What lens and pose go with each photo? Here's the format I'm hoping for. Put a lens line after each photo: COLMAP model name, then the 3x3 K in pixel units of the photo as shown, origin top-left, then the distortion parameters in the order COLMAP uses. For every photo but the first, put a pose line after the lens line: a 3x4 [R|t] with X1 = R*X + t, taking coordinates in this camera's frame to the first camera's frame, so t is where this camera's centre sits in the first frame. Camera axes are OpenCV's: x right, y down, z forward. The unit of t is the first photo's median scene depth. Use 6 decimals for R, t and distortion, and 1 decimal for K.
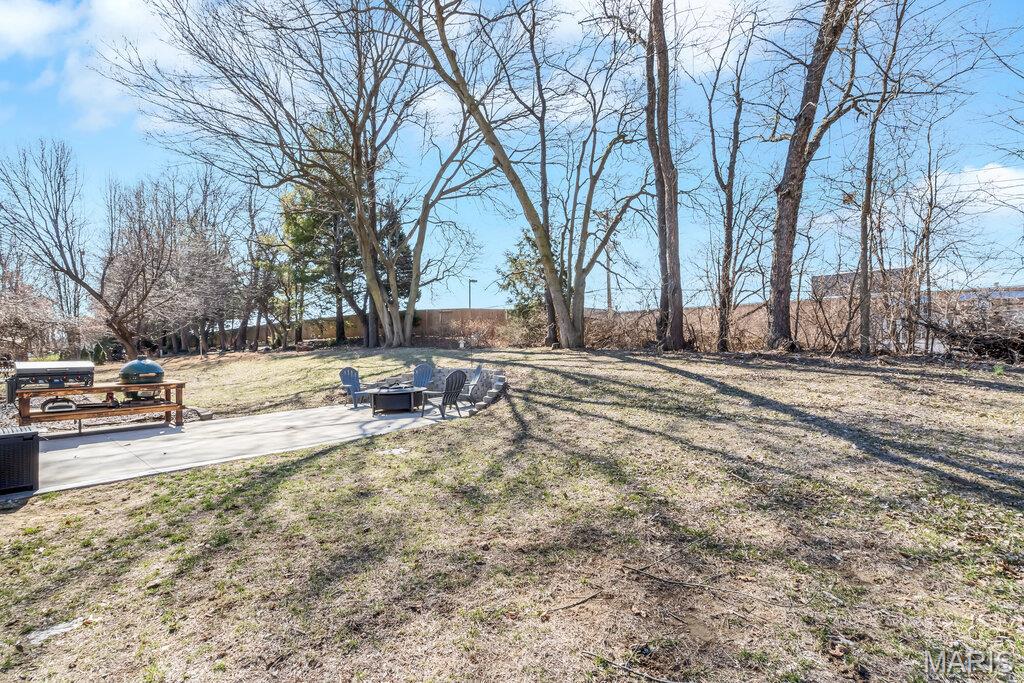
lens RADIAL K [[478.1, 0, 515.4], [0, 478.1, 344.3], [0, 0, 1]] dist [-0.000450, -0.000116]
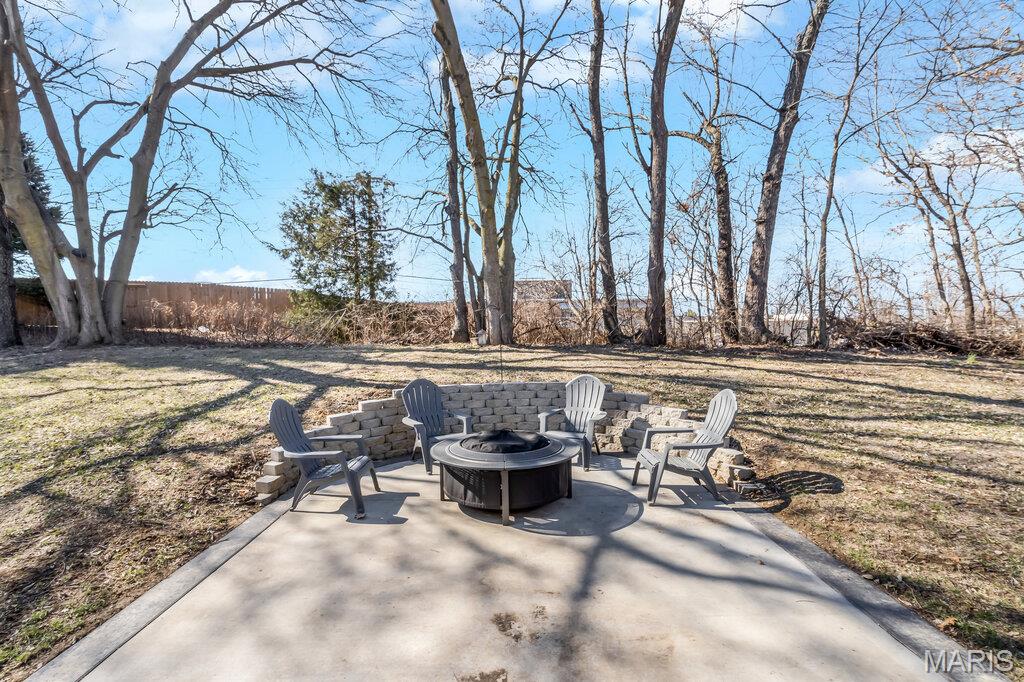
lens RADIAL K [[478.1, 0, 515.4], [0, 478.1, 343.8], [0, 0, 1]] dist [-0.000450, -0.000116]
pose [[0.747246, 0.002767, 0.664542, -0.247392], [0.002240, 0.999975, -0.006683, 0.007966], [-0.664544, 0.006482, 0.747221, 0.336966]]
